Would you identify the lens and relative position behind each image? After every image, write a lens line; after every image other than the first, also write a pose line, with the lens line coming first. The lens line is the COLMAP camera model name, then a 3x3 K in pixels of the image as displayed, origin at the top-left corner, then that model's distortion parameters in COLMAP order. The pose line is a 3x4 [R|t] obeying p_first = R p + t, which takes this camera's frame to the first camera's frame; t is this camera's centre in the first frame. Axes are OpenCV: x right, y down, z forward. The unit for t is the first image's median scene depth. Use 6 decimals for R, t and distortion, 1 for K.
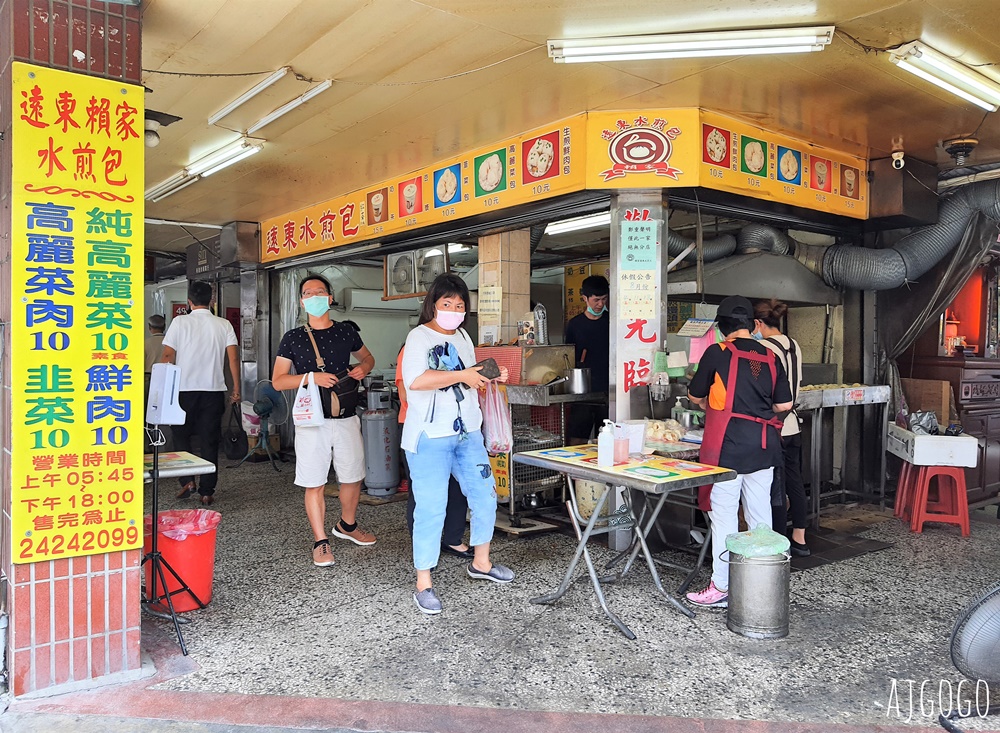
lens RADIAL K [[779.5, 0, 503.2], [0, 779.5, 359.9], [0, 0, 1]] dist [0.007653, -0.027886]
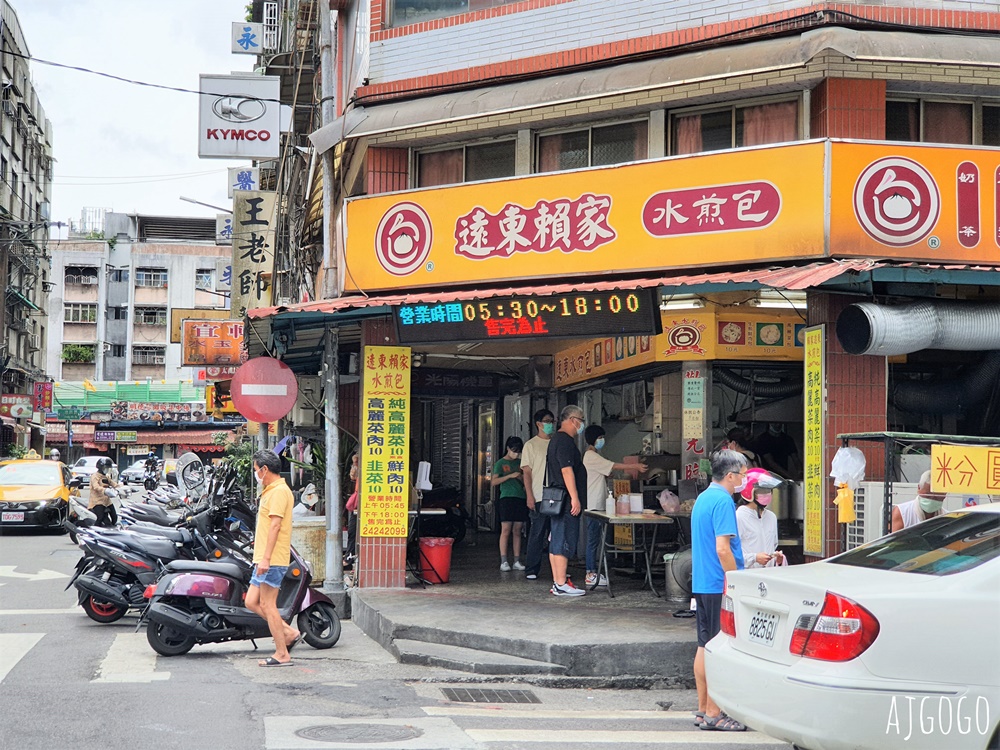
lens RADIAL K [[1521.5, 0, 499.0], [0, 1521.5, 374.9], [0, 0, 1]] dist [0.042914, 0.000000]
pose [[0.864381, -0.019822, -0.502447, 2.239376], [-0.015783, 0.997661, -0.066512, 0.051223], [0.502590, 0.065422, 0.862046, -3.059428]]
